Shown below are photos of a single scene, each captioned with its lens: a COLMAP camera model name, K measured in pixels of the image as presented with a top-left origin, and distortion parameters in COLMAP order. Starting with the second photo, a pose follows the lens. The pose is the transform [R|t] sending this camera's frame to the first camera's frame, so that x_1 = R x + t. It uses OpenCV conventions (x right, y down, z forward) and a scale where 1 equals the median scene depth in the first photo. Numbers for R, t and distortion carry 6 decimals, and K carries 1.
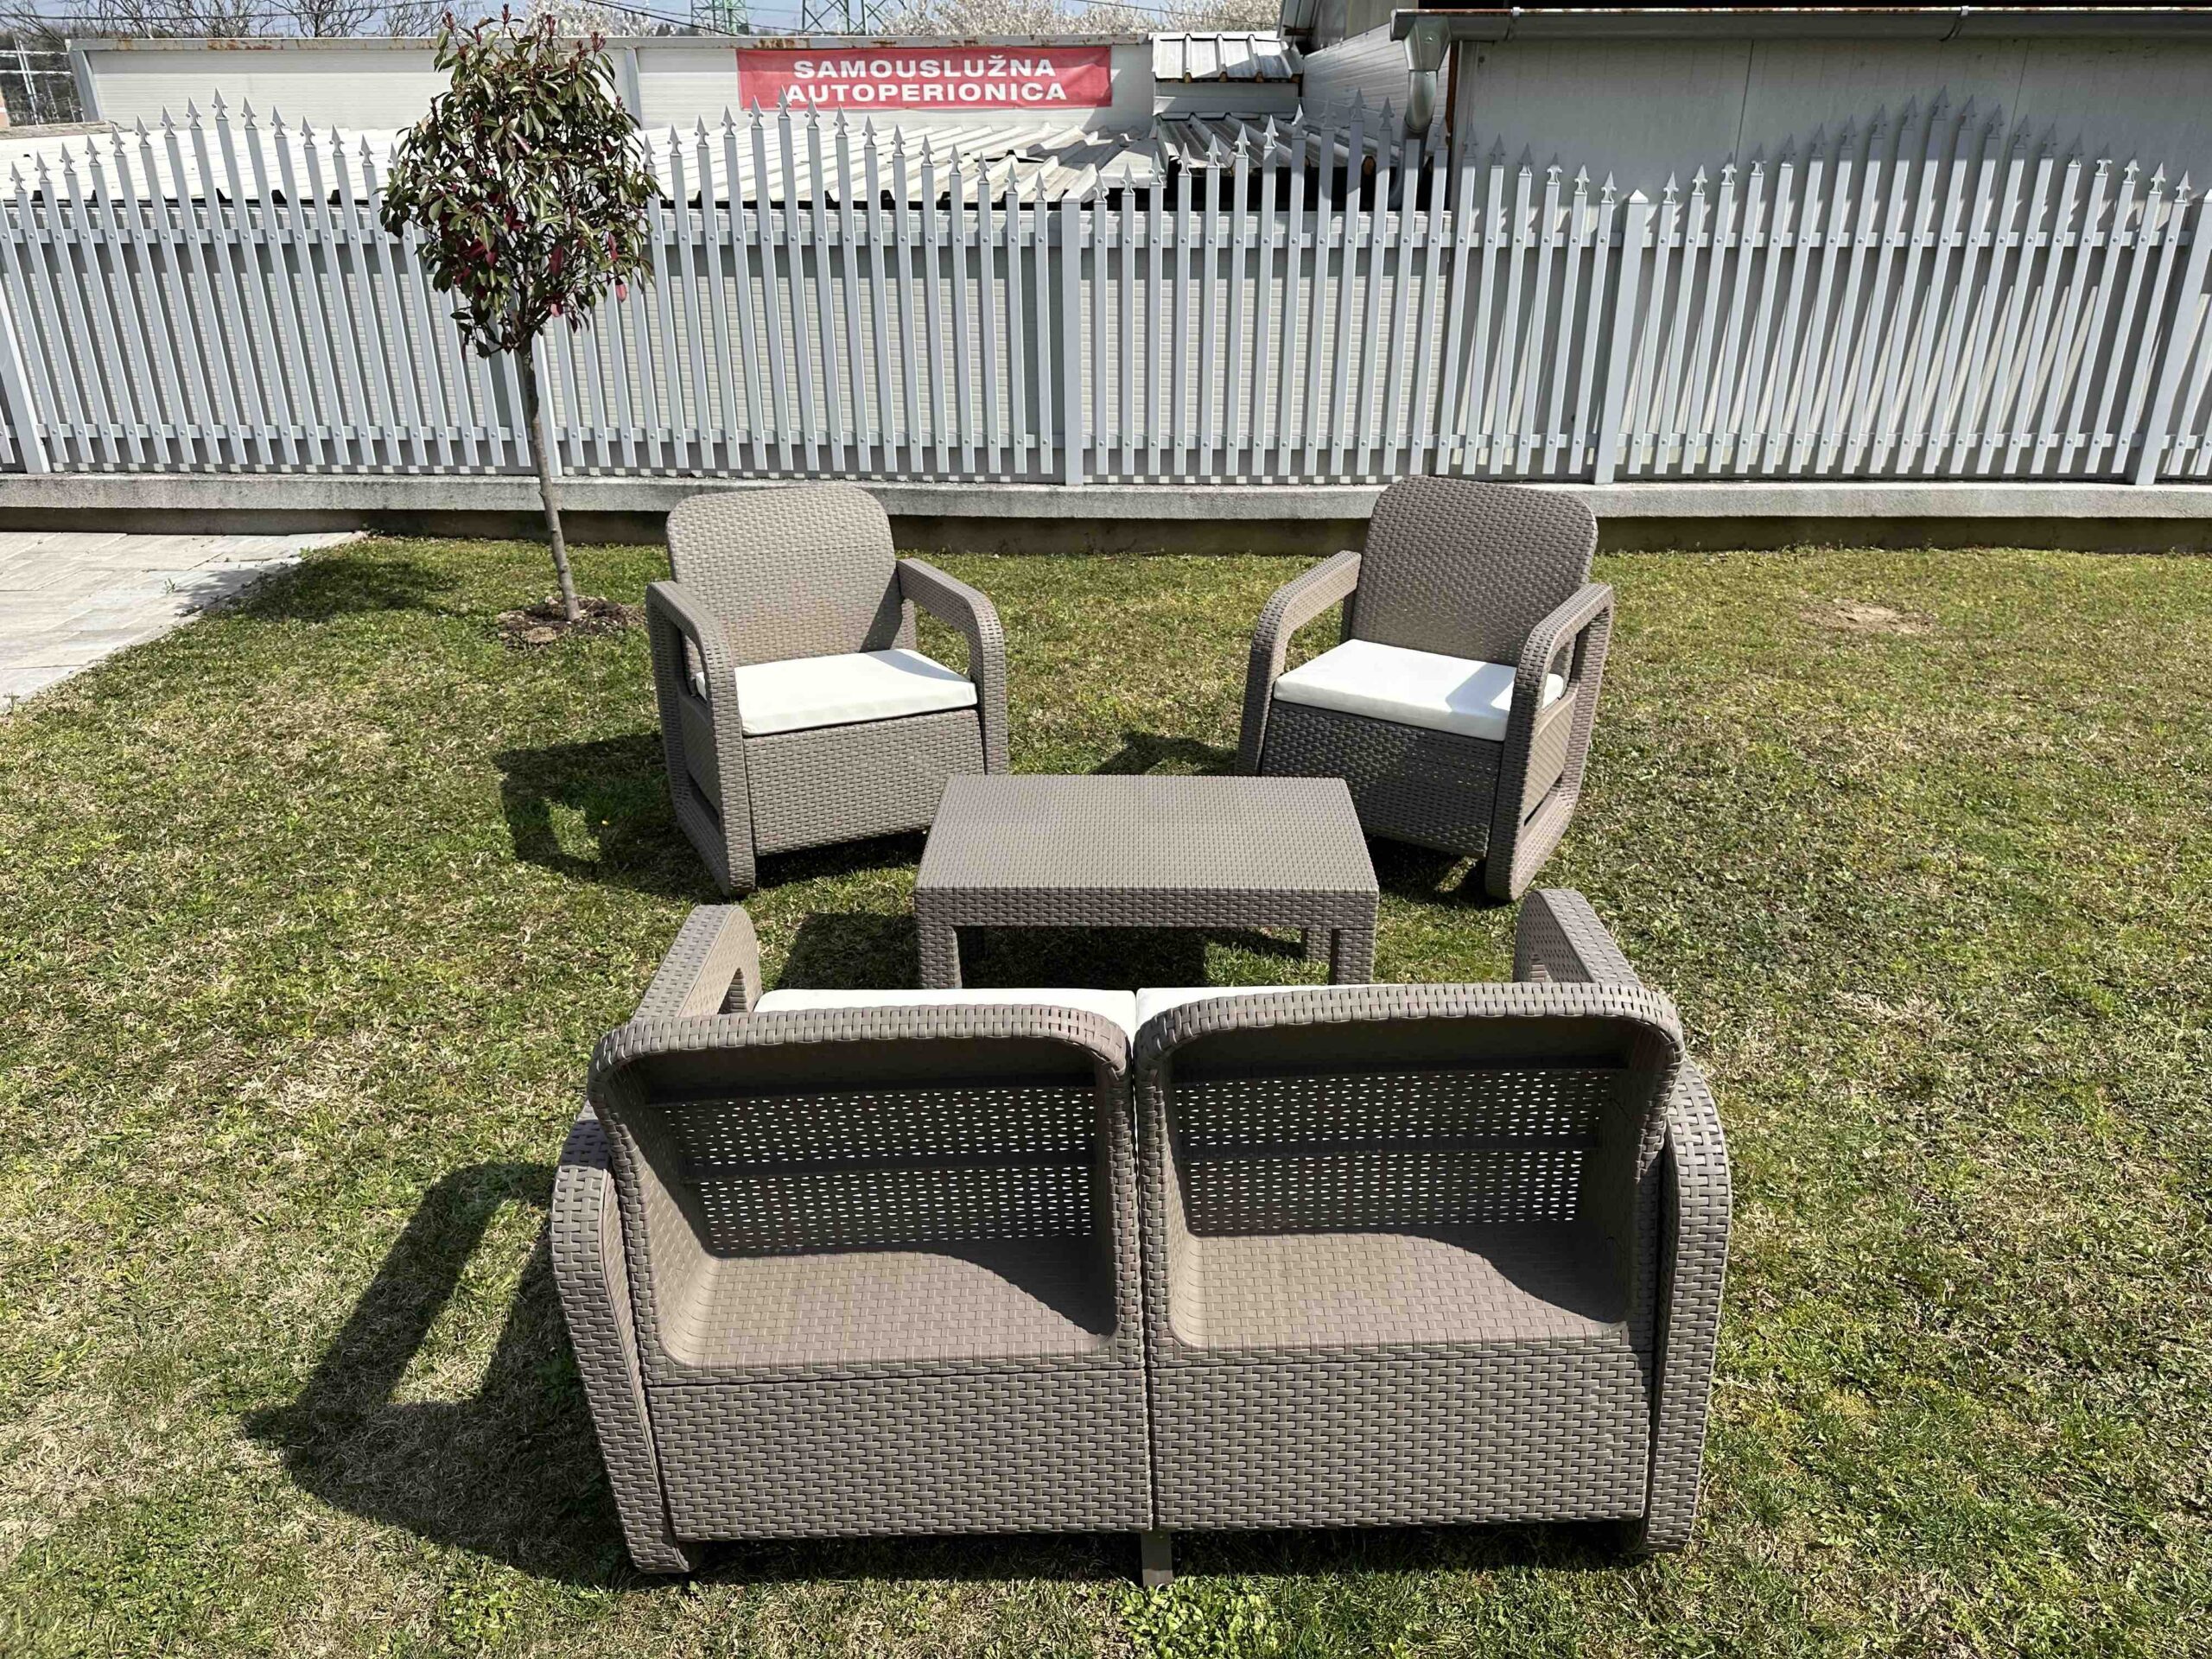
lens RADIAL K [[1559.0, 0, 1111.4], [0, 1559.0, 875.3], [0, 0, 1]] dist [0.031634, -0.043747]
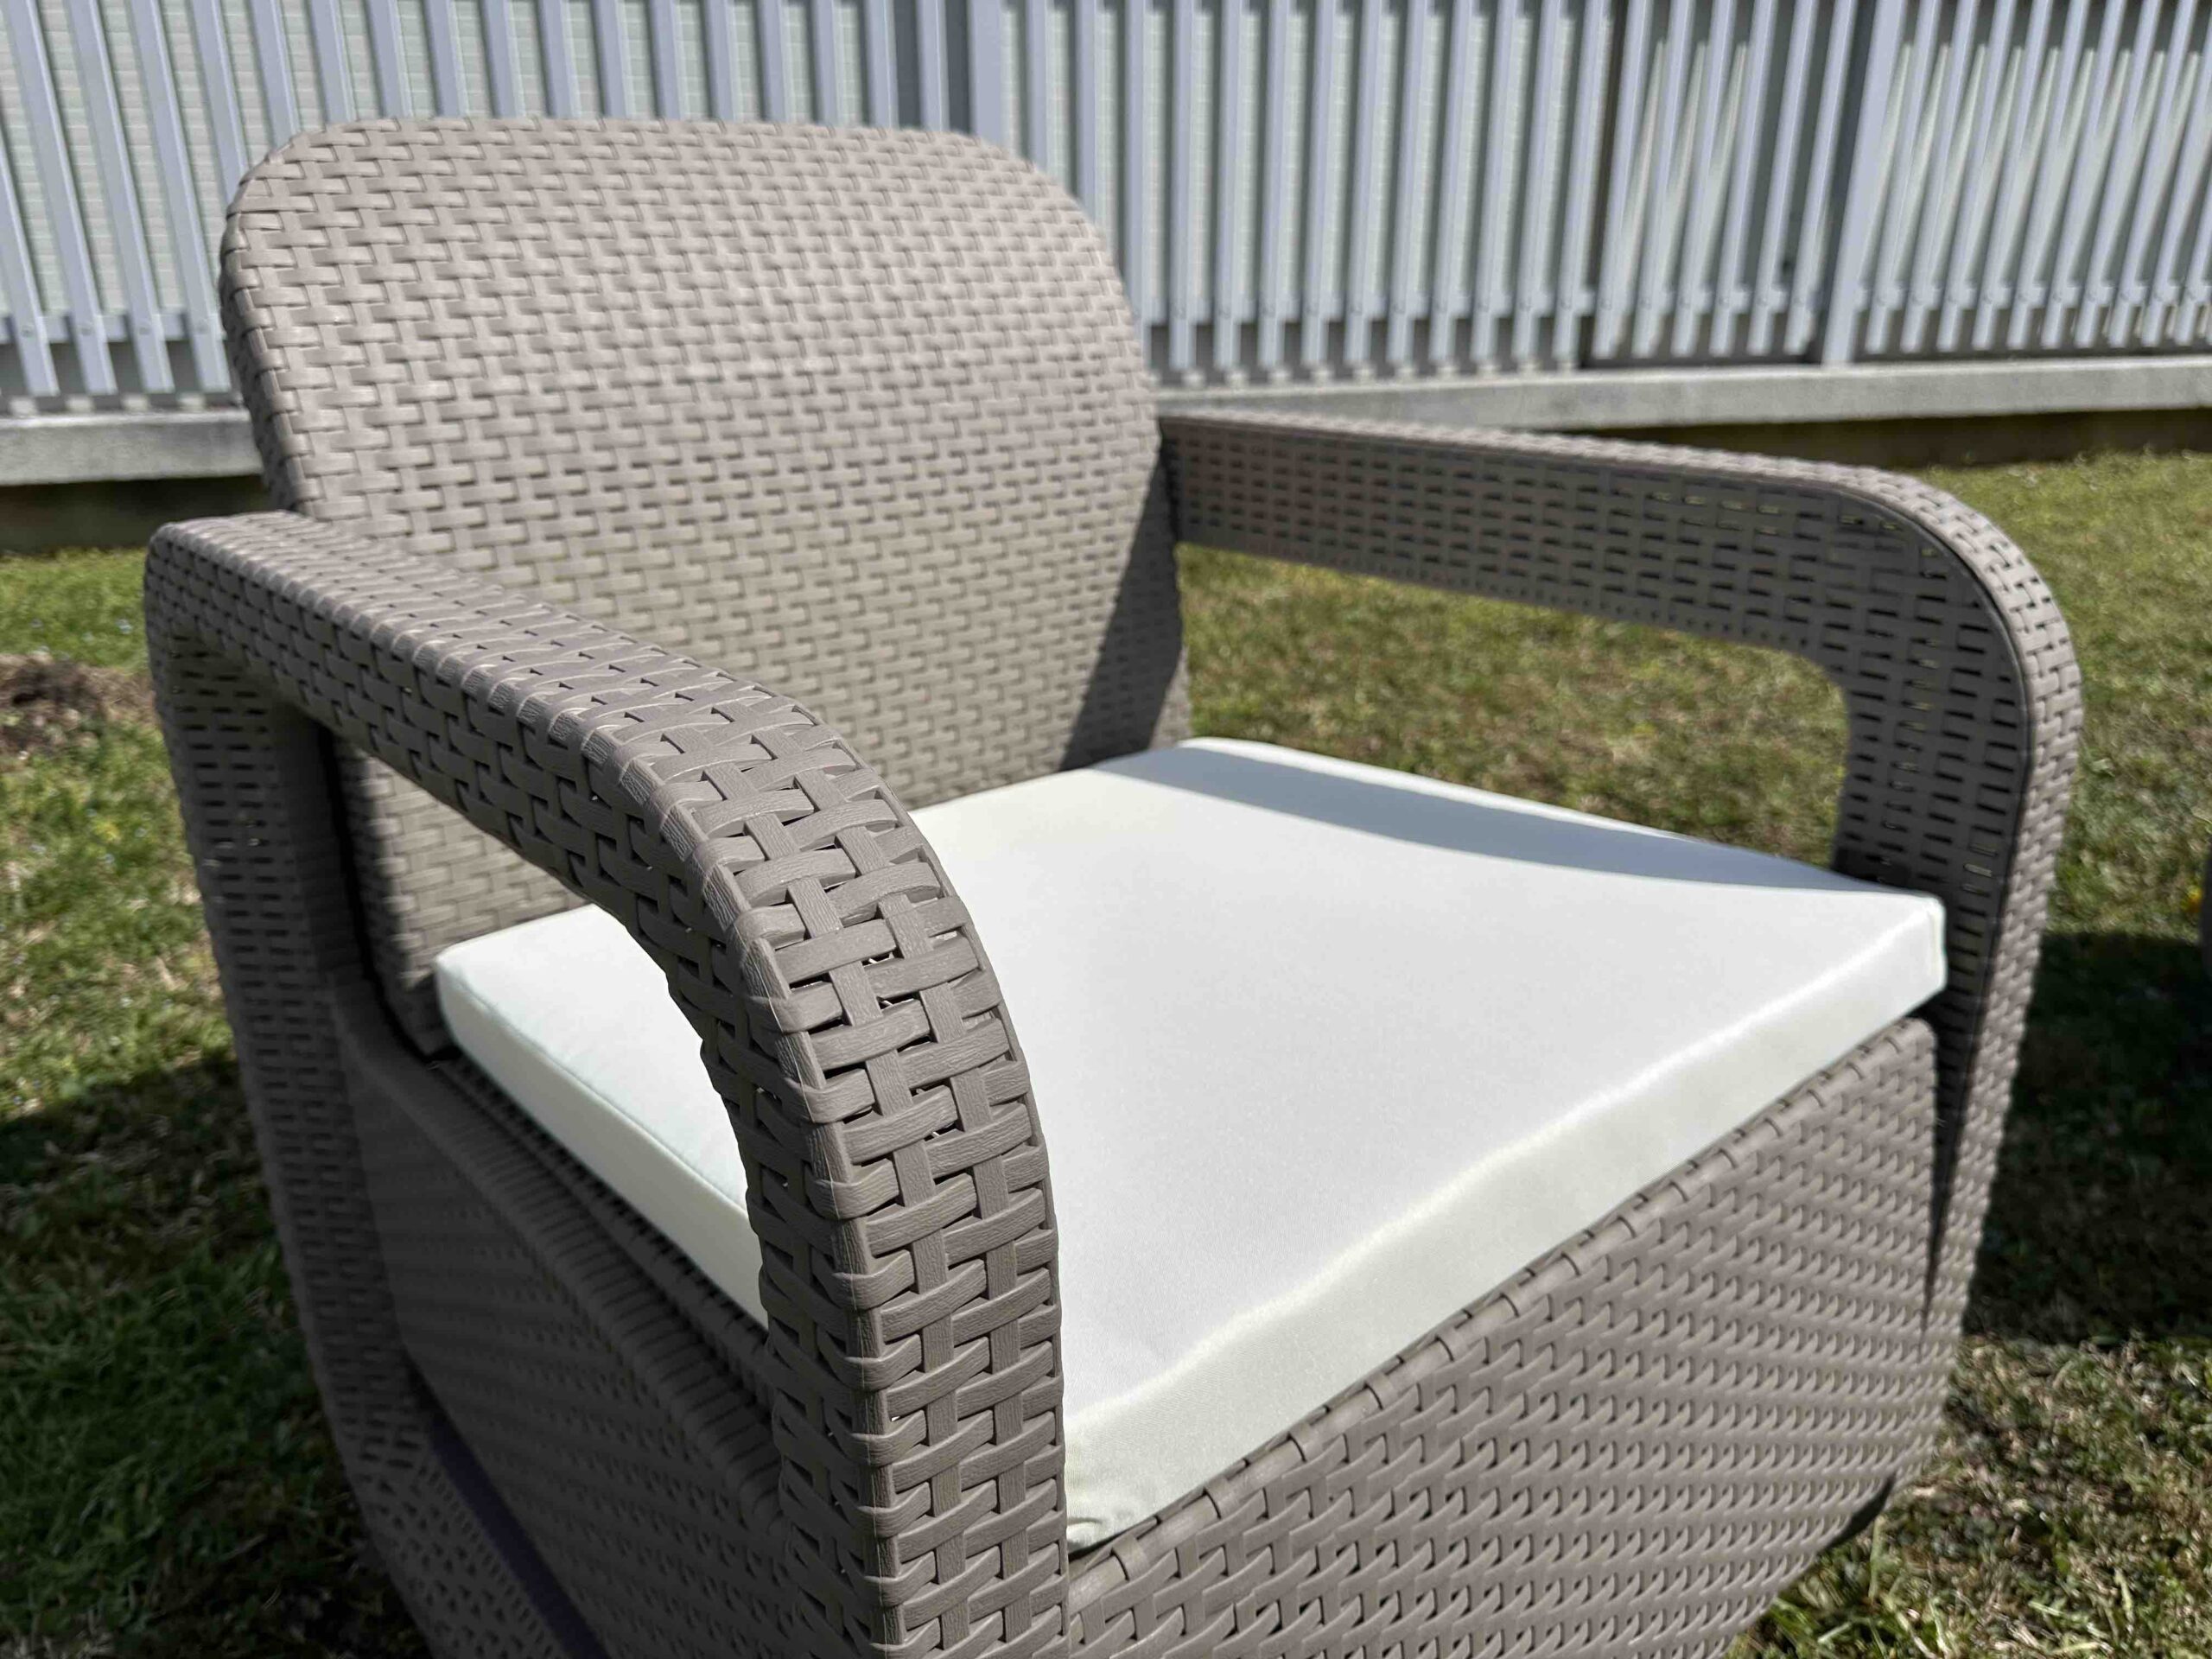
lens RADIAL K [[1559.0, 0, 1109.9], [0, 1559.0, 850.3], [0, 0, 1]] dist [0.031634, -0.043747]
pose [[0.966211, -0.100181, 0.237486, -0.168479], [0.107404, 0.994059, -0.017639, -0.095833], [-0.234308, 0.042550, 0.971231, 0.576716]]
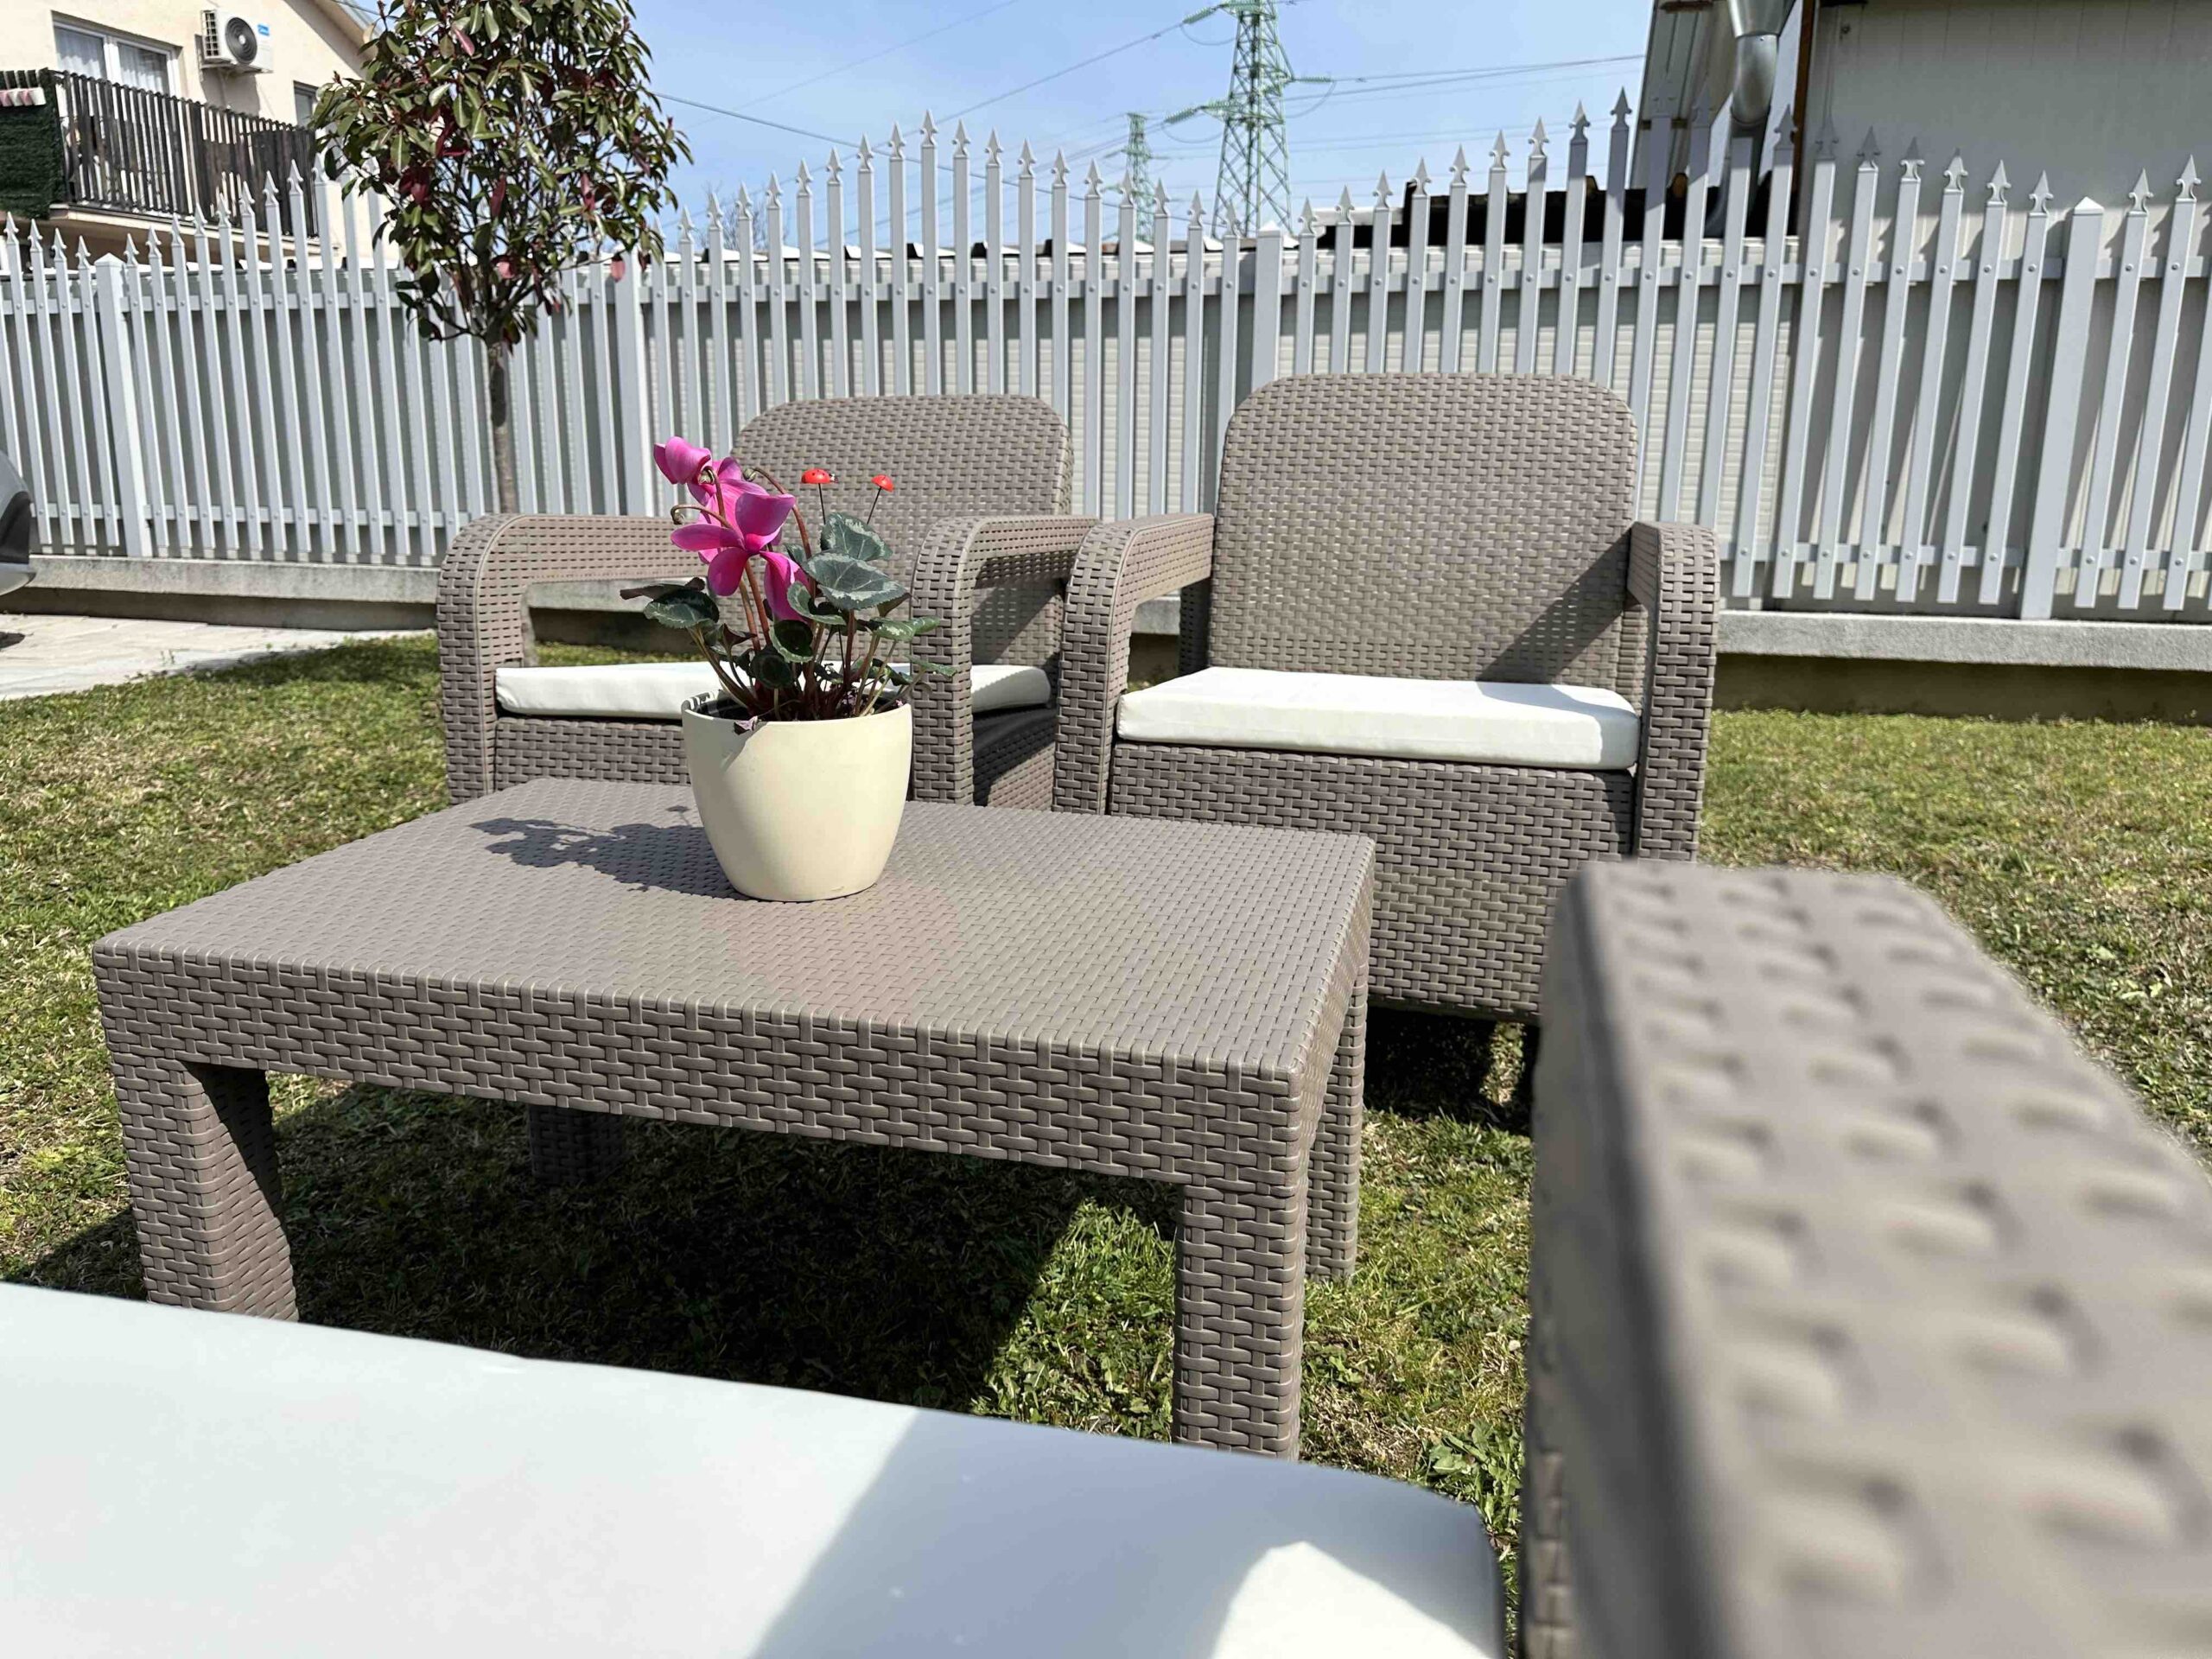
lens RADIAL K [[1559.0, 0, 1103.3], [0, 1559.0, 844.4], [0, 0, 1]] dist [0.031634, -0.043747]
pose [[0.970211, 0.065436, -0.233255, 0.109792], [-0.110076, 0.976774, -0.183836, 0.016754], [0.215808, 0.204035, 0.954880, 0.356221]]
